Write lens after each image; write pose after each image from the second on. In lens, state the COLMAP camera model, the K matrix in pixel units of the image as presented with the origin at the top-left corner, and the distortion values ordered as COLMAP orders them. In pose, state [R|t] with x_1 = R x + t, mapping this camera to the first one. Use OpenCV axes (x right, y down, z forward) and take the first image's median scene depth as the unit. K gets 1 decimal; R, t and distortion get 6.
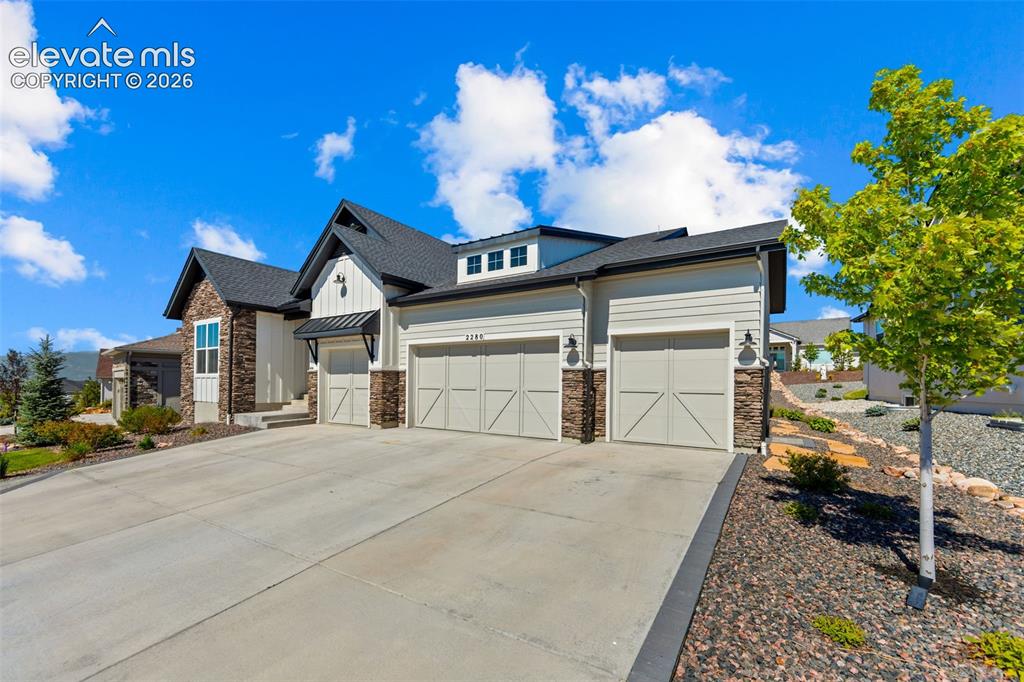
lens RADIAL K [[420.1, 0, 525.2], [0, 420.1, 380.2], [0, 0, 1]] dist [-0.001297, -0.000084]
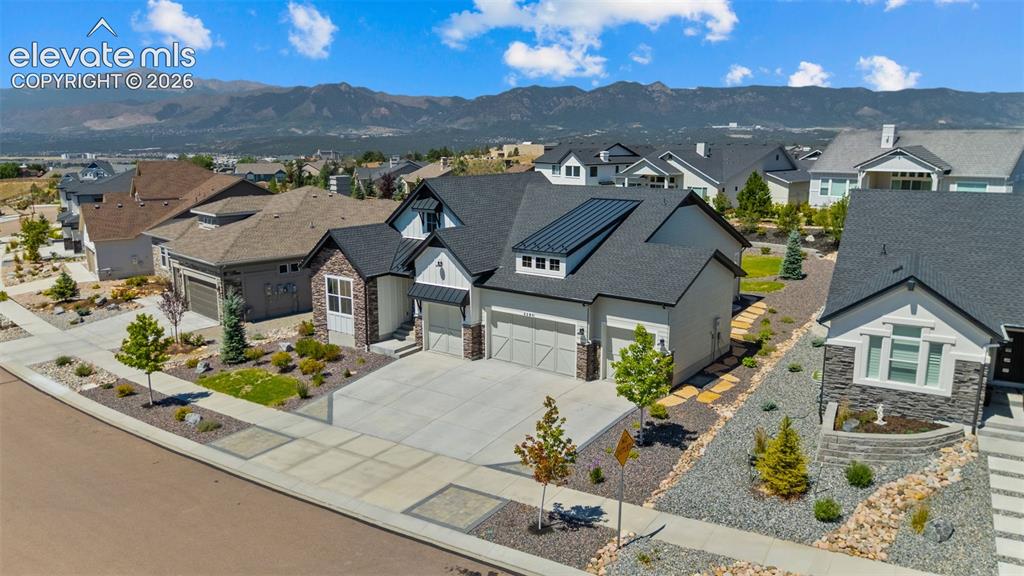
lens RADIAL K [[784.5, 0, 538.0], [0, 784.5, 289.5], [0, 0, 1]] dist [0.095382, -0.108077]
pose [[0.998503, 0.009566, -0.053854, 0.080270], [0.002287, 0.976427, 0.215838, -0.811252], [0.054649, -0.215638, 0.974943, -1.902705]]
